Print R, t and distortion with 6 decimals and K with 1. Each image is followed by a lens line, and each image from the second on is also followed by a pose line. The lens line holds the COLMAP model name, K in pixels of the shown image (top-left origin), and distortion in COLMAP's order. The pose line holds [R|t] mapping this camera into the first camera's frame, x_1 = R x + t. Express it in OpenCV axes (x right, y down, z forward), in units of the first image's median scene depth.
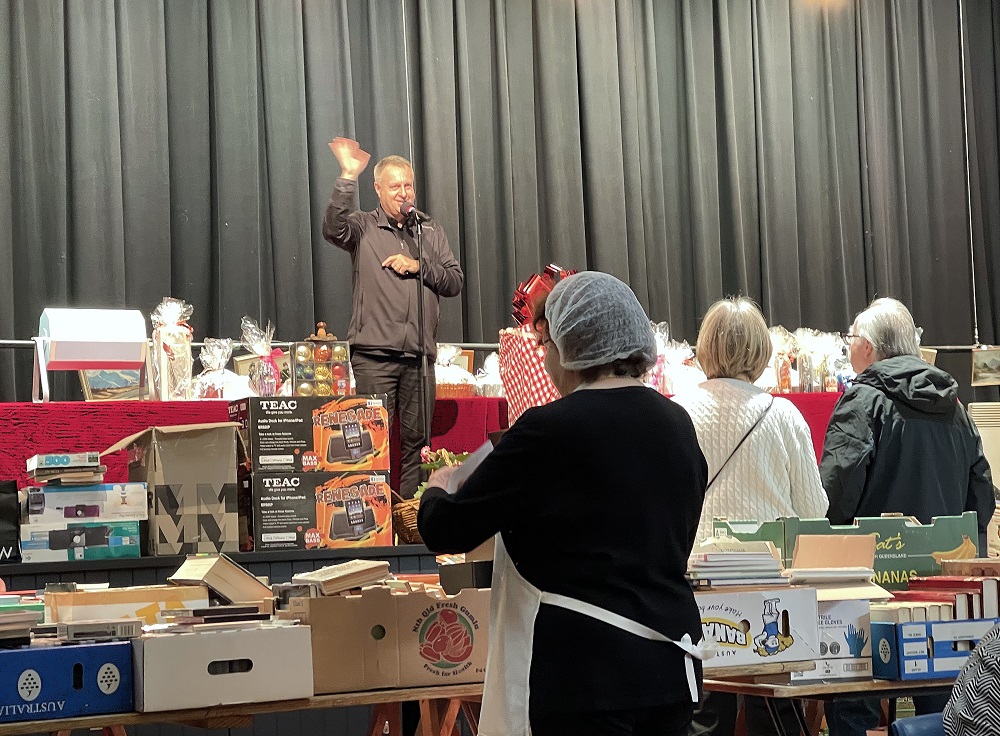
lens RADIAL K [[1970.5, 0, 500.0], [0, 1970.5, 368.0], [0, 0, 1]] dist [0.054624, 0.219637]
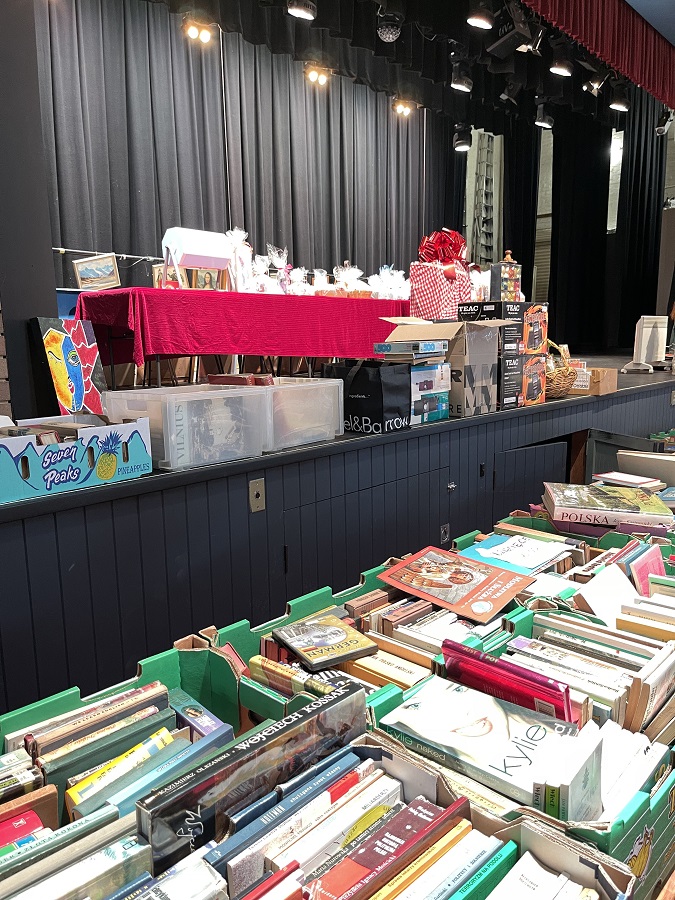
lens RADIAL K [[667.1, 0, 337.5], [0, 667.1, 450.0], [0, 0, 1]] dist [0.025477, -0.001378]
pose [[0.927267, -0.031944, 0.373035, -0.411806], [-0.059780, 0.970939, 0.231740, 0.013785], [-0.369597, -0.237185, 0.898410, 0.579382]]
